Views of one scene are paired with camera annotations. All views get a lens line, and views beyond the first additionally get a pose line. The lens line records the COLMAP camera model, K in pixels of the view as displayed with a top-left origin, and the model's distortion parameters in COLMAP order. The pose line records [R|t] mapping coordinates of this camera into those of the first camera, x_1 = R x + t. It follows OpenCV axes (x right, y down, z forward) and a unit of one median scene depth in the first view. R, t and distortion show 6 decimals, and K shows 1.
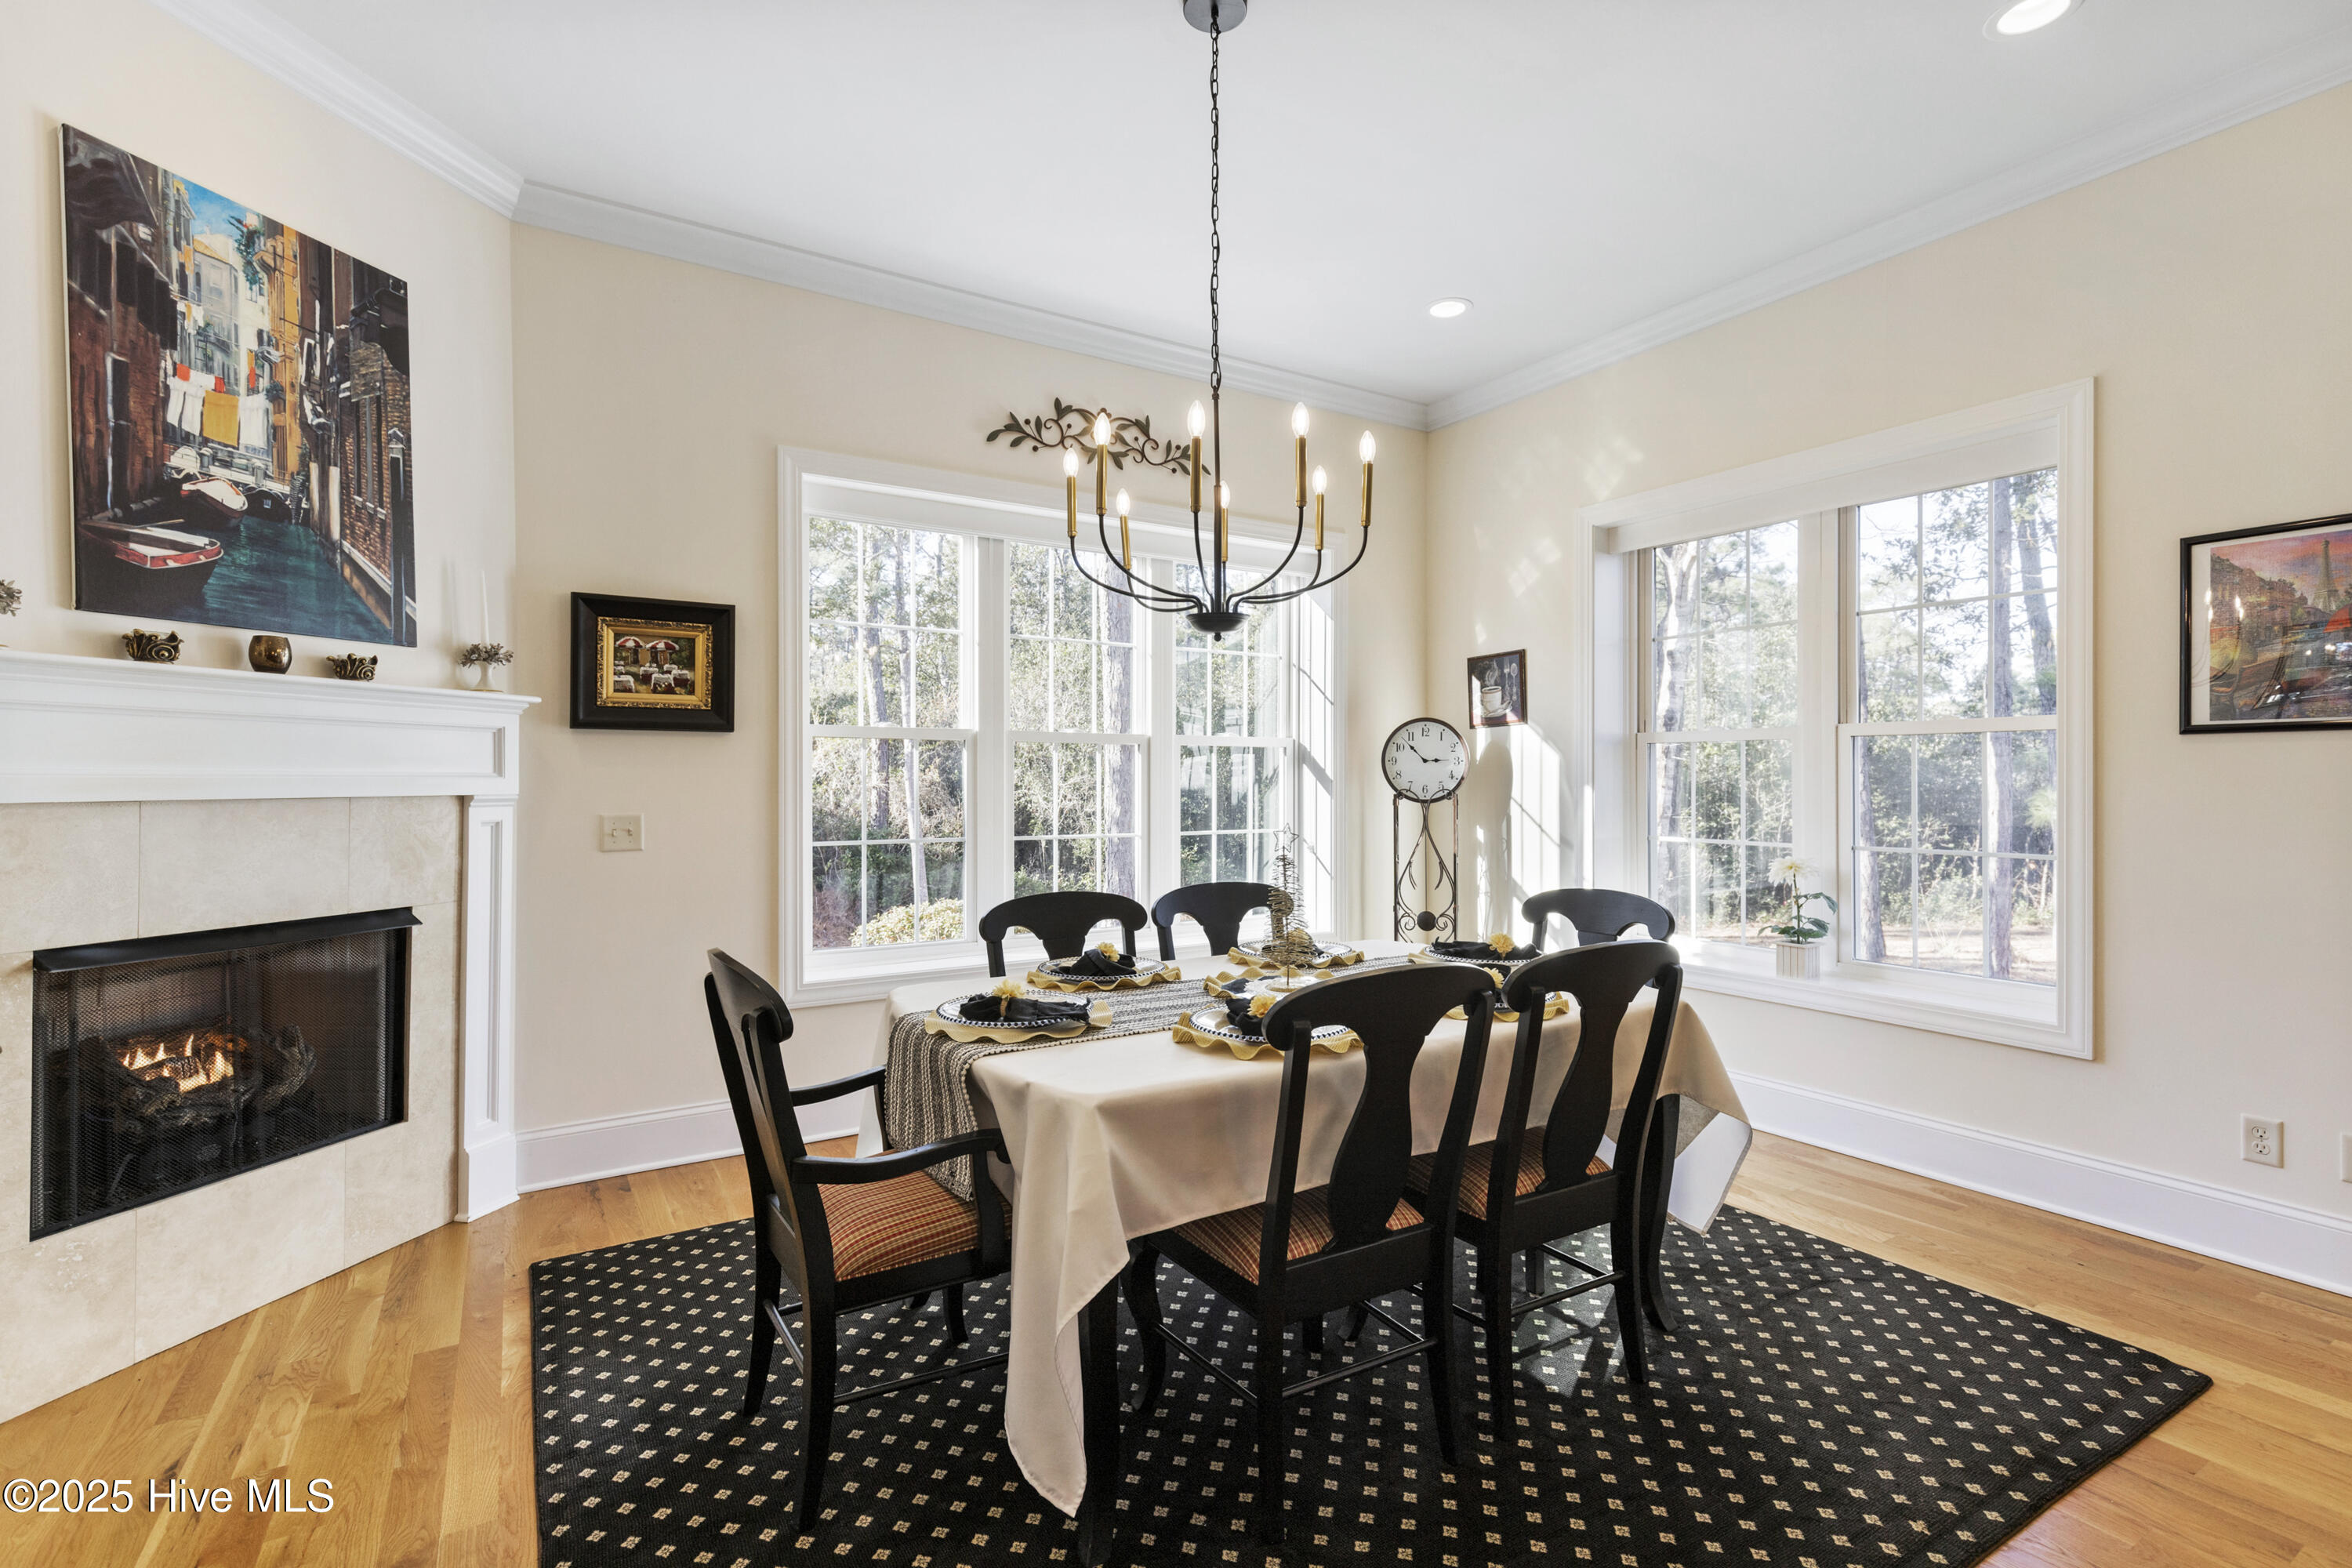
lens RADIAL K [[1080.8, 0, 1173.5], [0, 1080.8, 783.7], [0, 0, 1]] dist [0.000141, -0.000005]
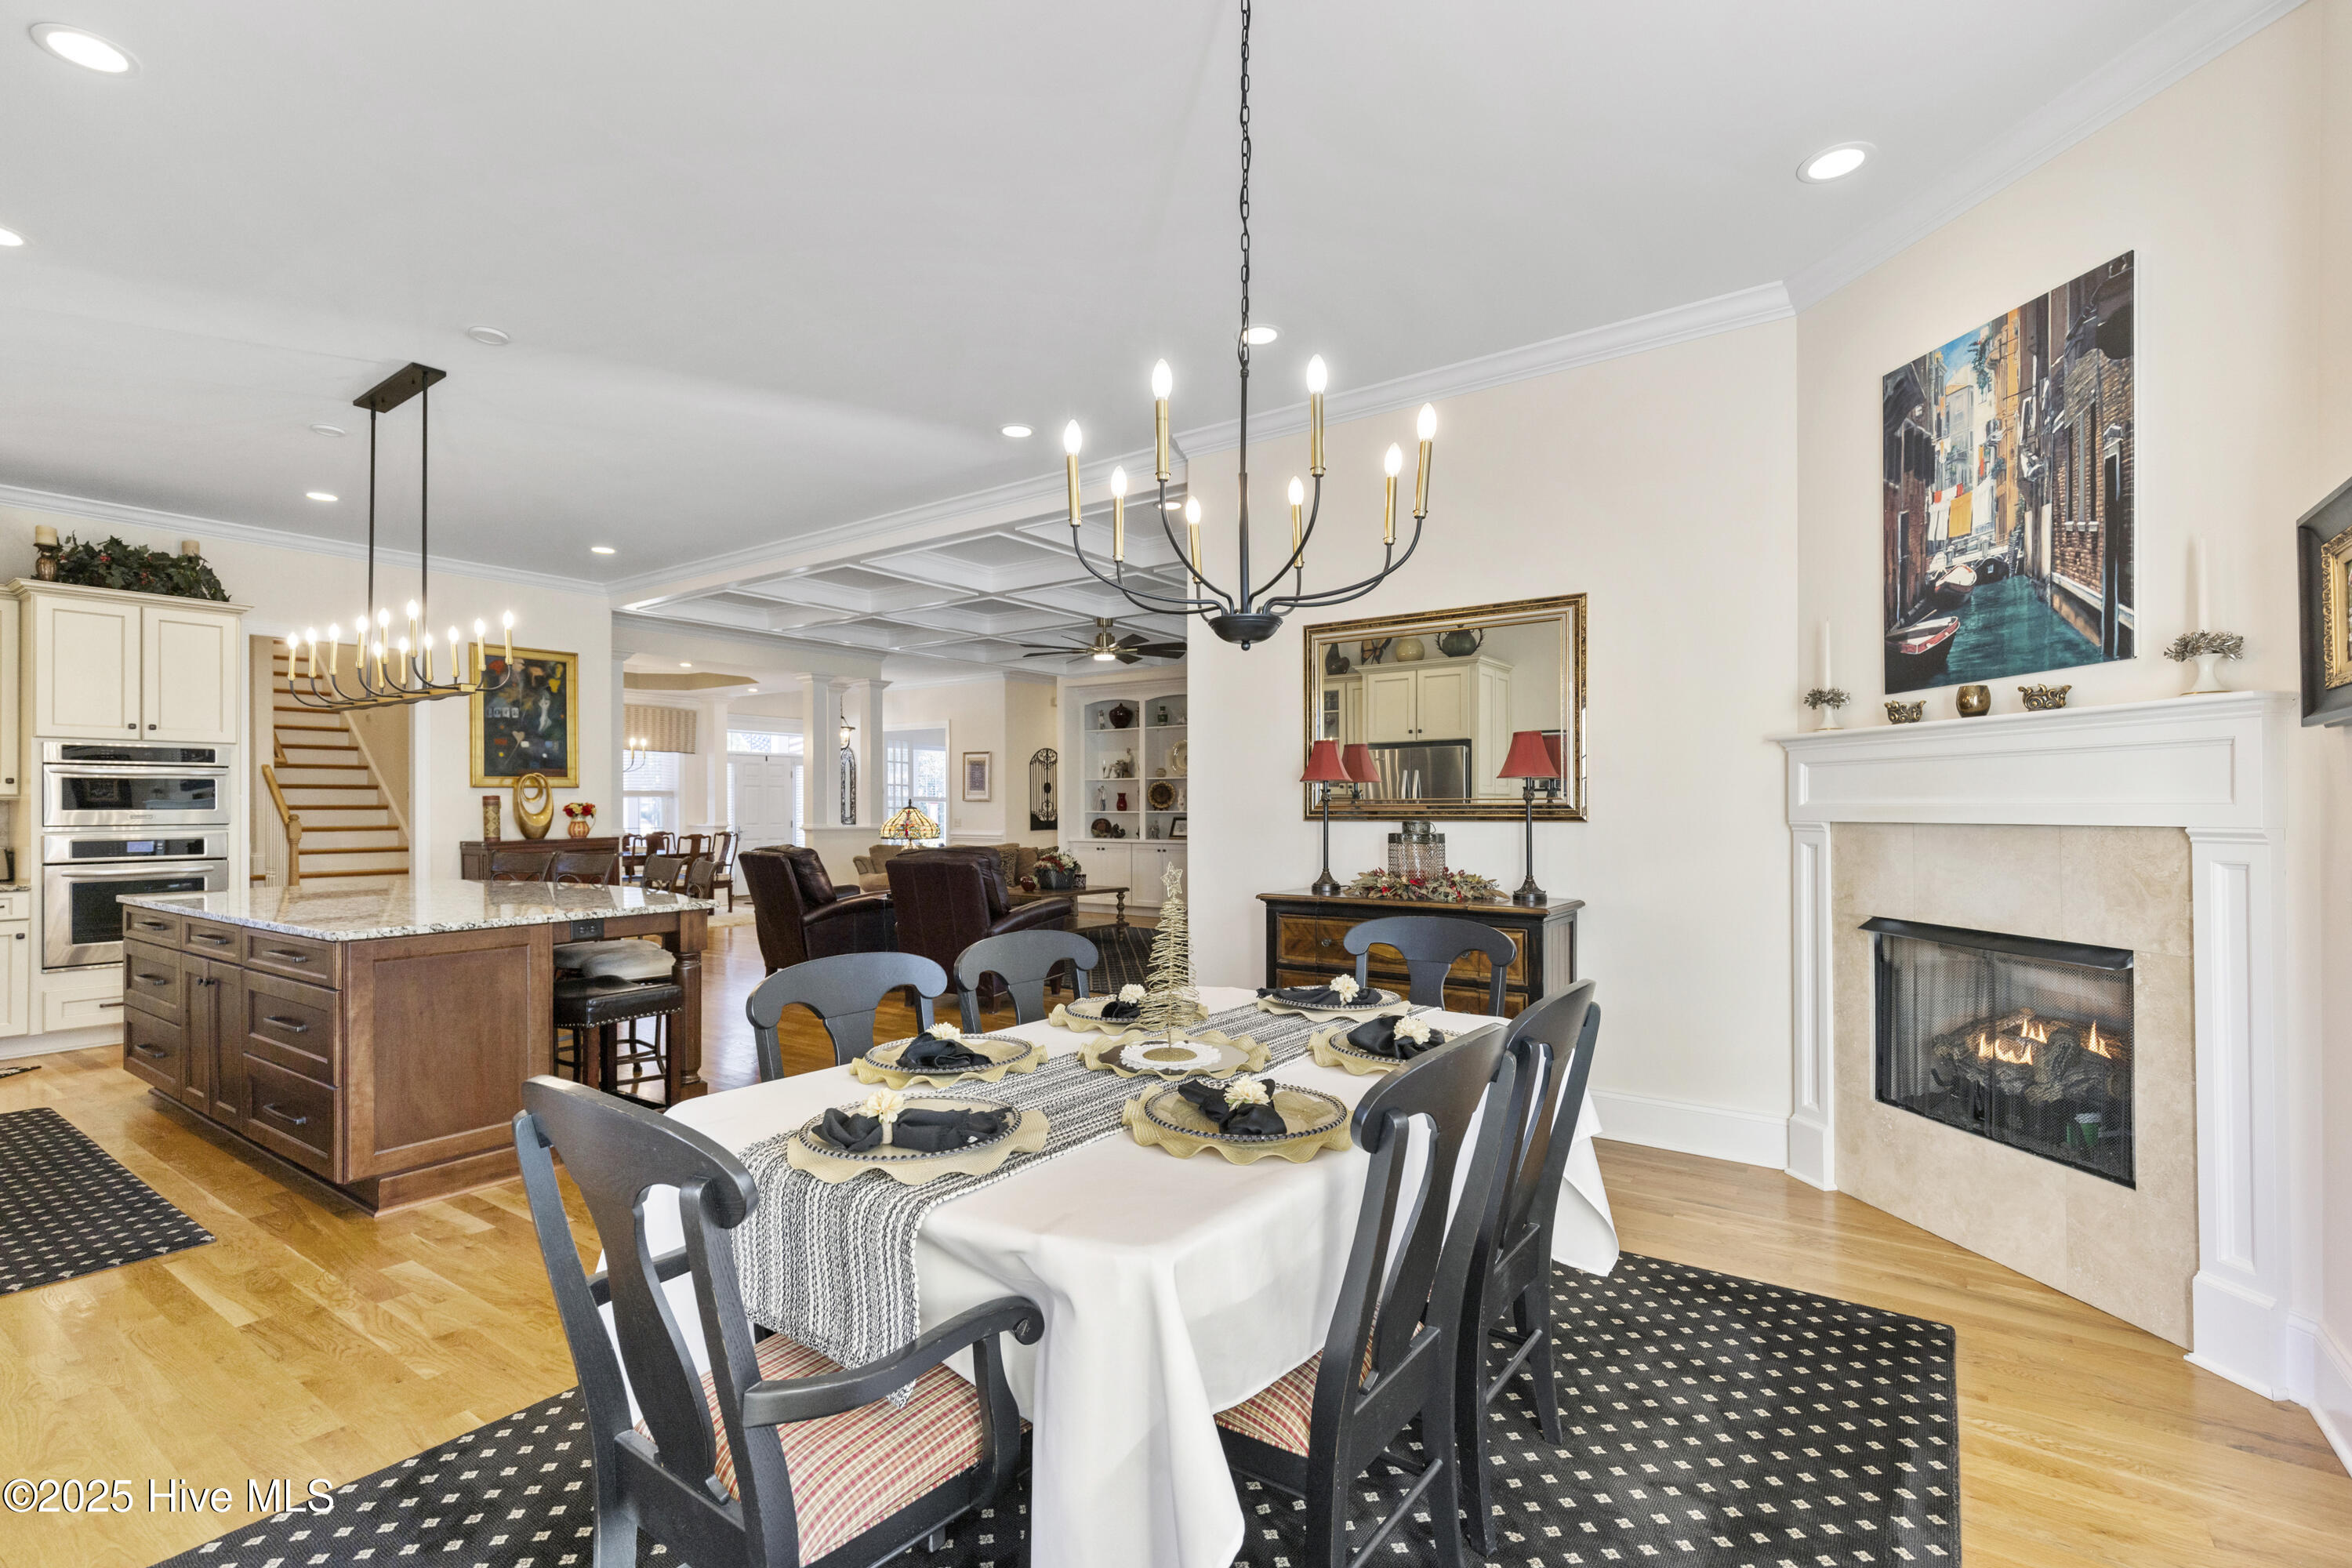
lens RADIAL K [[1080.8, 0, 1175.0], [0, 1080.8, 798.0], [0, 0, 1]] dist [0.000141, -0.000005]
pose [[-0.917965, 0.001421, -0.396659, 0.406706], [0.003715, 0.999981, -0.005014, -0.010838], [0.396644, -0.006076, -0.917952, 1.647017]]
